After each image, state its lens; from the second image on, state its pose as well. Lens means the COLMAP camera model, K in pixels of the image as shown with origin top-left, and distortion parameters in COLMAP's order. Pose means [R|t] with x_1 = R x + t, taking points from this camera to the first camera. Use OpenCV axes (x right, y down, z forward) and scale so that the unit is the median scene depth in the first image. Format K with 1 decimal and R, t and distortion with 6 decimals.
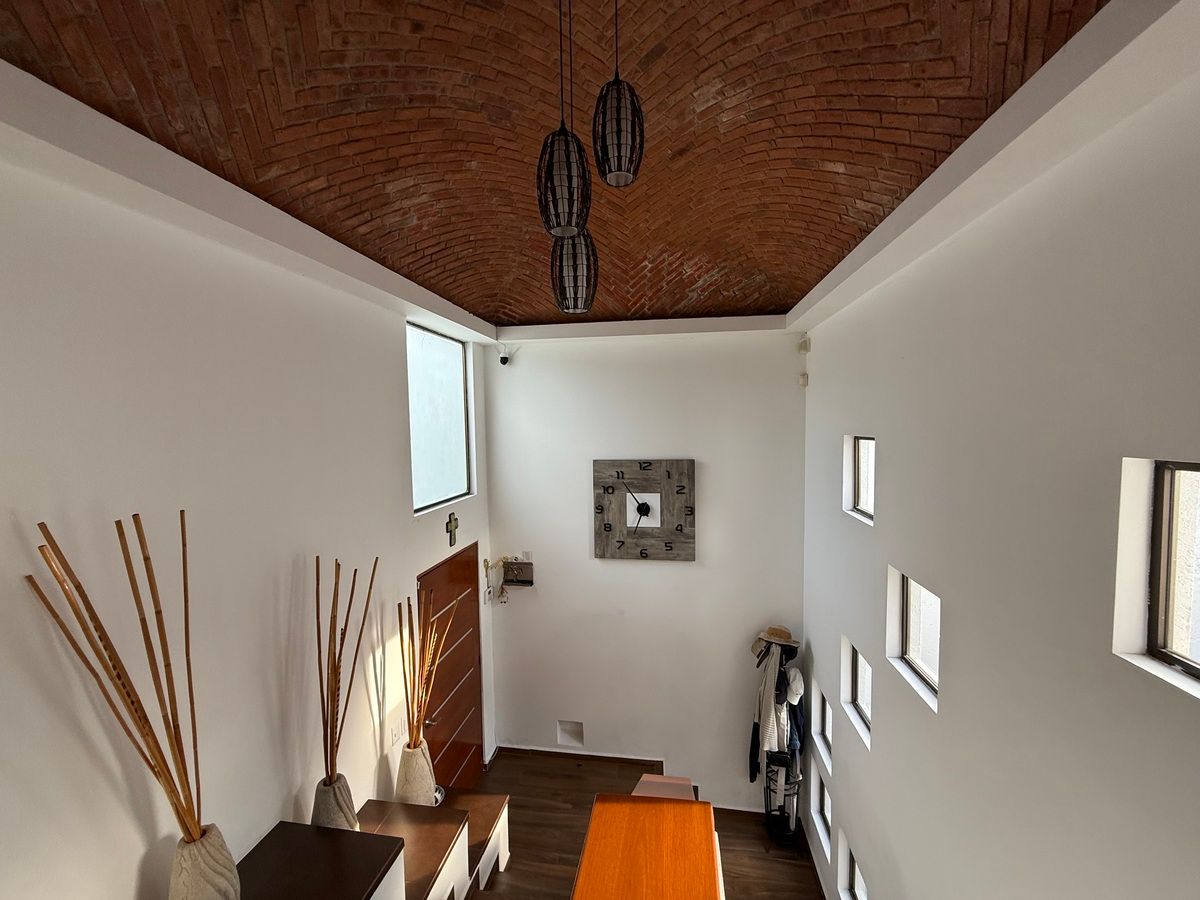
lens RADIAL K [[481.9, 0, 600.5], [0, 481.9, 455.4], [0, 0, 1]] dist [-0.002065, 0.001495]
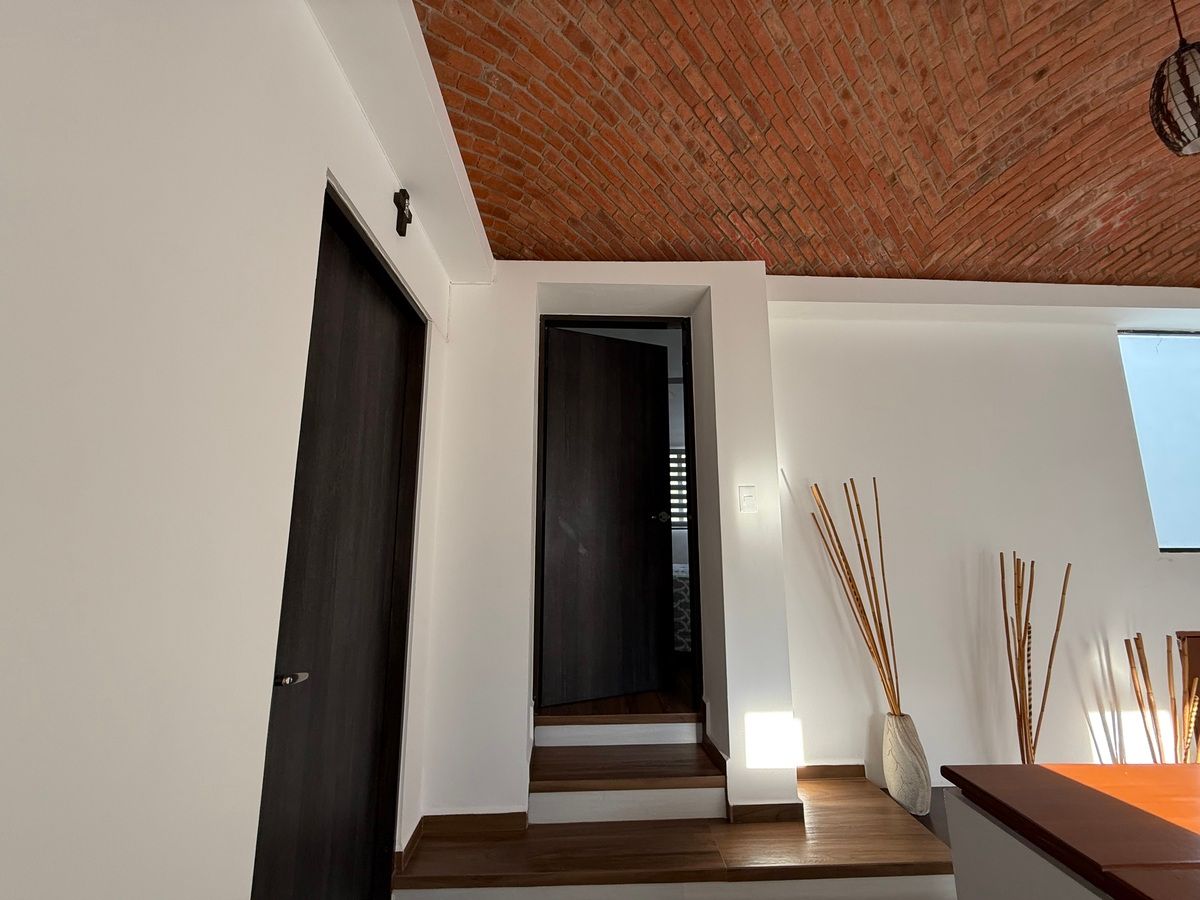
lens RADIAL K [[481.9, 0, 599.5], [0, 481.9, 452.3], [0, 0, 1]] dist [-0.002065, 0.001495]
pose [[0.216471, -0.147154, -0.965135, 0.357445], [-0.058992, 0.984797, -0.163384, 0.242062], [0.974505, 0.092303, 0.204499, -0.173204]]
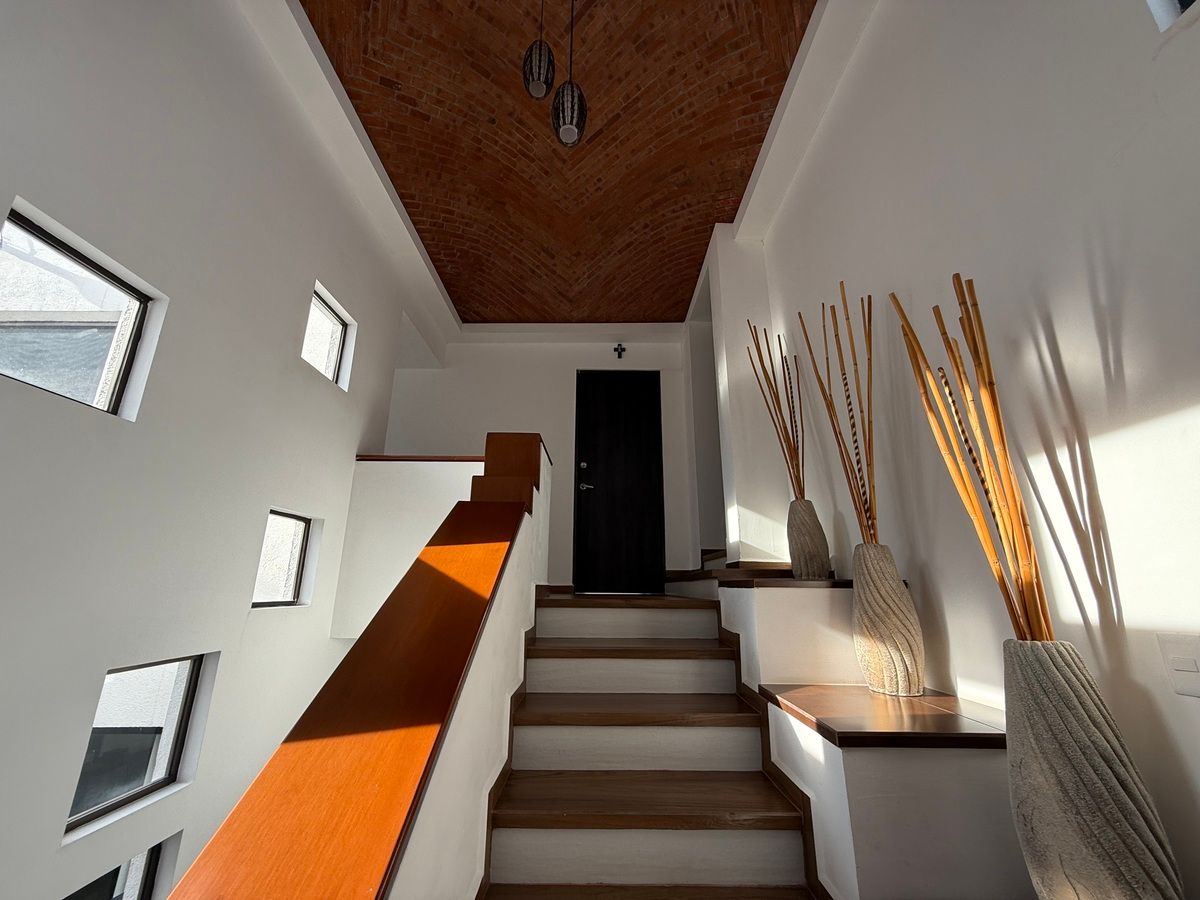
lens RADIAL K [[481.9, 0, 601.2], [0, 481.9, 449.3], [0, 0, 1]] dist [-0.002065, 0.001495]
pose [[-0.985023, -0.036420, -0.168531, 0.041494], [0.000149, 0.977257, -0.212057, 0.751944], [0.172421, -0.208906, -0.962616, 1.916045]]
